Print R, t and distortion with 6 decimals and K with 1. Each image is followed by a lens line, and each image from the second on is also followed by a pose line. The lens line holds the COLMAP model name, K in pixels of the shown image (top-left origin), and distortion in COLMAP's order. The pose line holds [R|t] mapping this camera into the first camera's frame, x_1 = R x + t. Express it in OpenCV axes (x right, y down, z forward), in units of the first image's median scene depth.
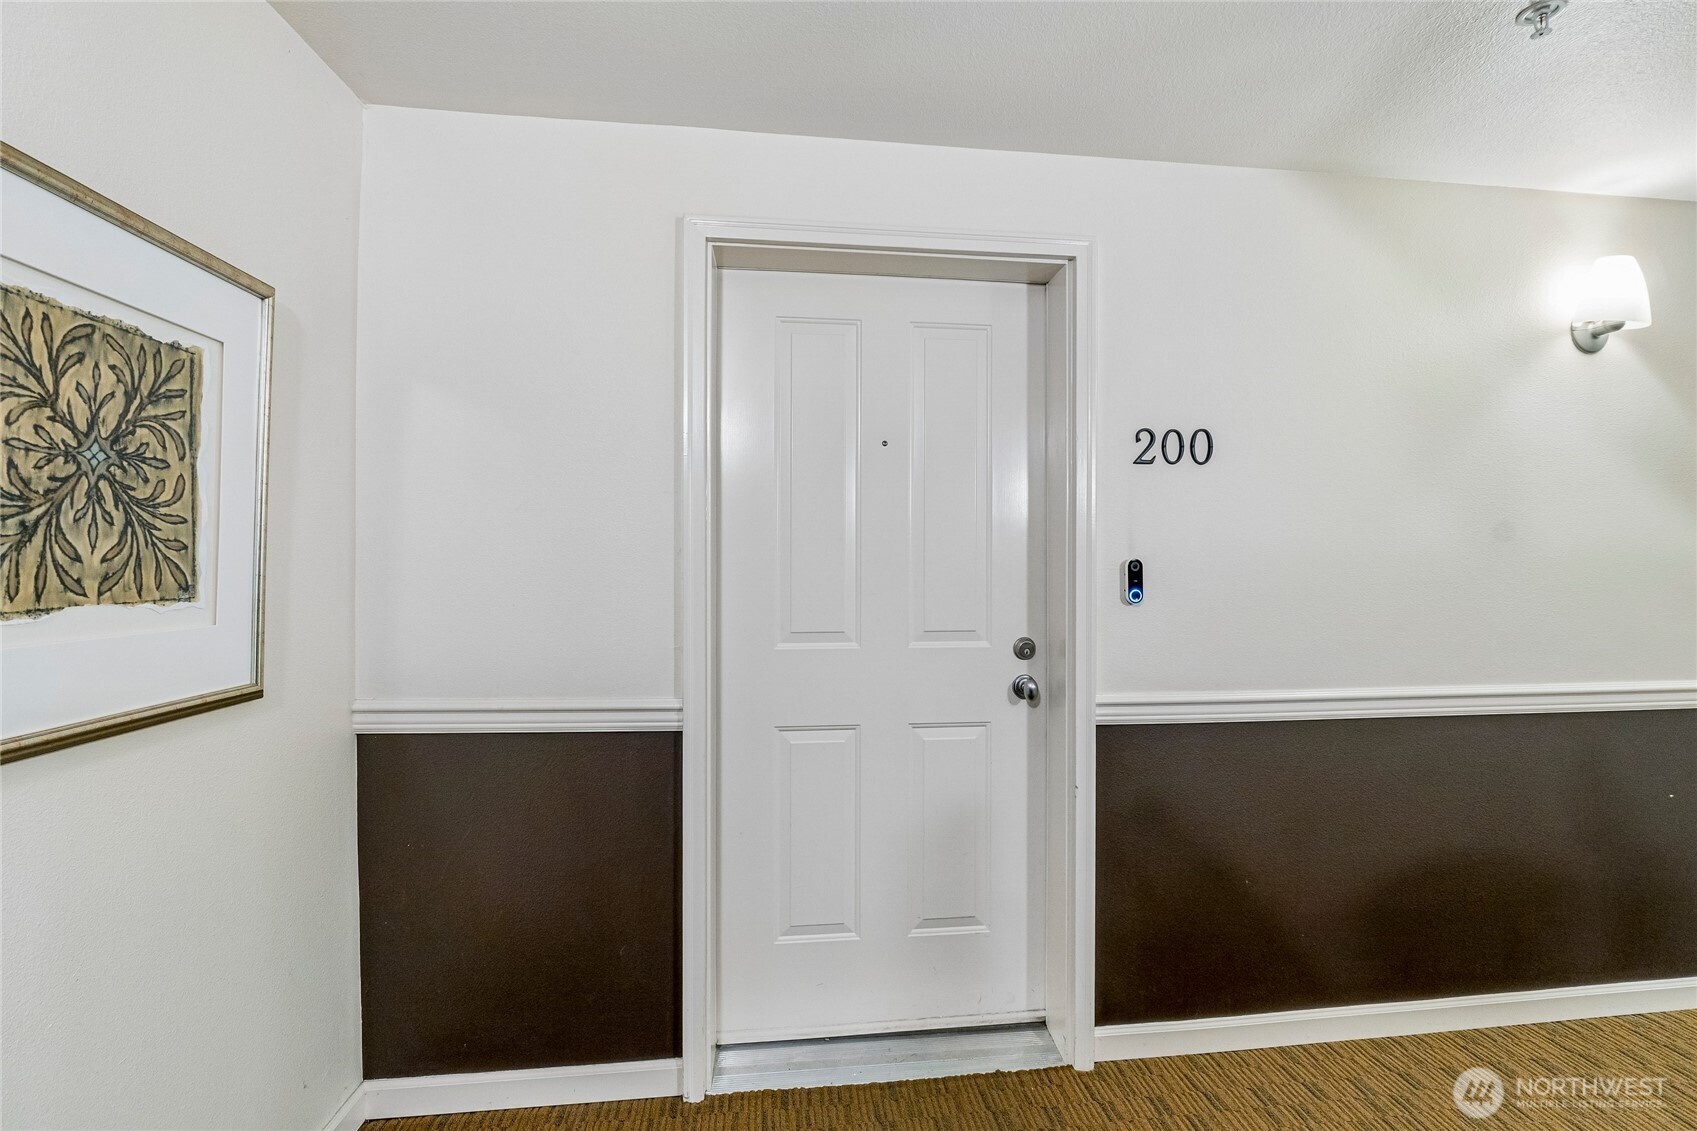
lens RADIAL K [[724.9, 0, 851.5], [0, 724.9, 563.3], [0, 0, 1]] dist [-0.005621, -0.000903]
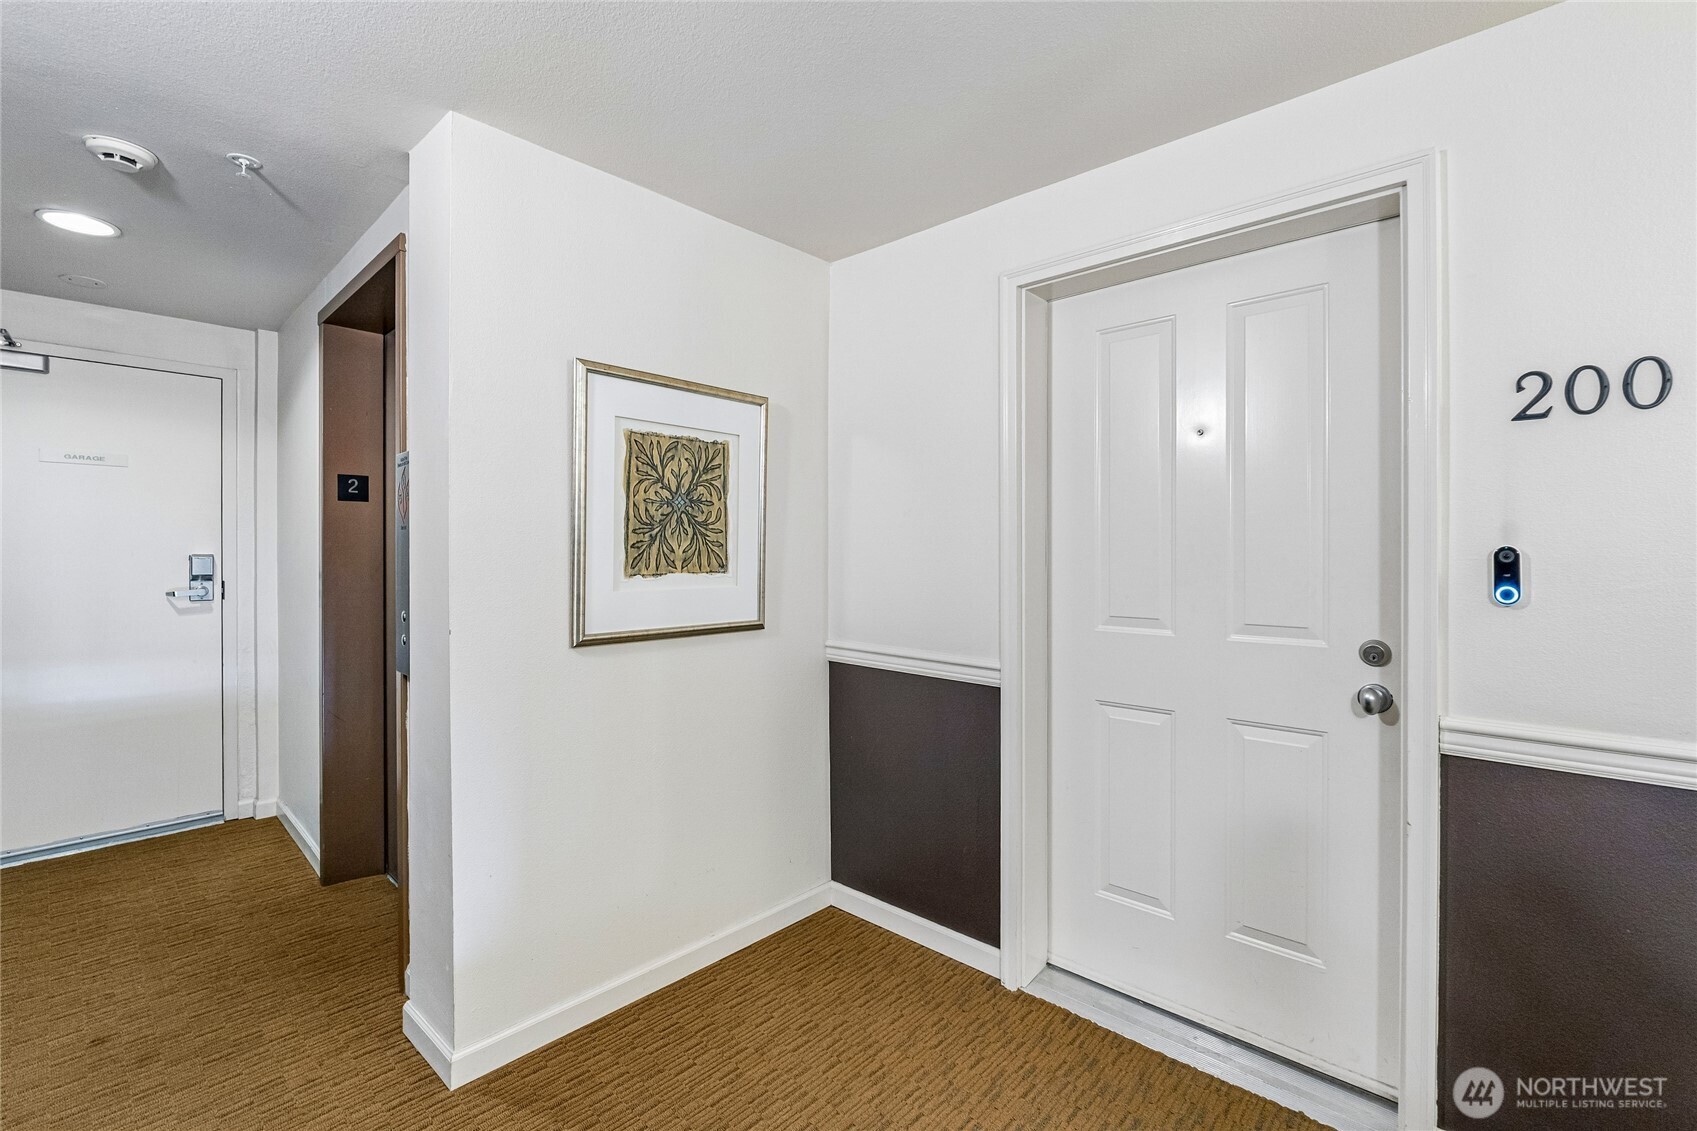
lens RADIAL K [[724.9, 0, 850.6], [0, 724.9, 555.5], [0, 0, 1]] dist [-0.005621, -0.000903]
pose [[0.662970, 0.000956, -0.748646, 0.741530], [0.000734, 0.999998, 0.001927, 0.002087], [0.748646, -0.001827, 0.662968, -0.030538]]
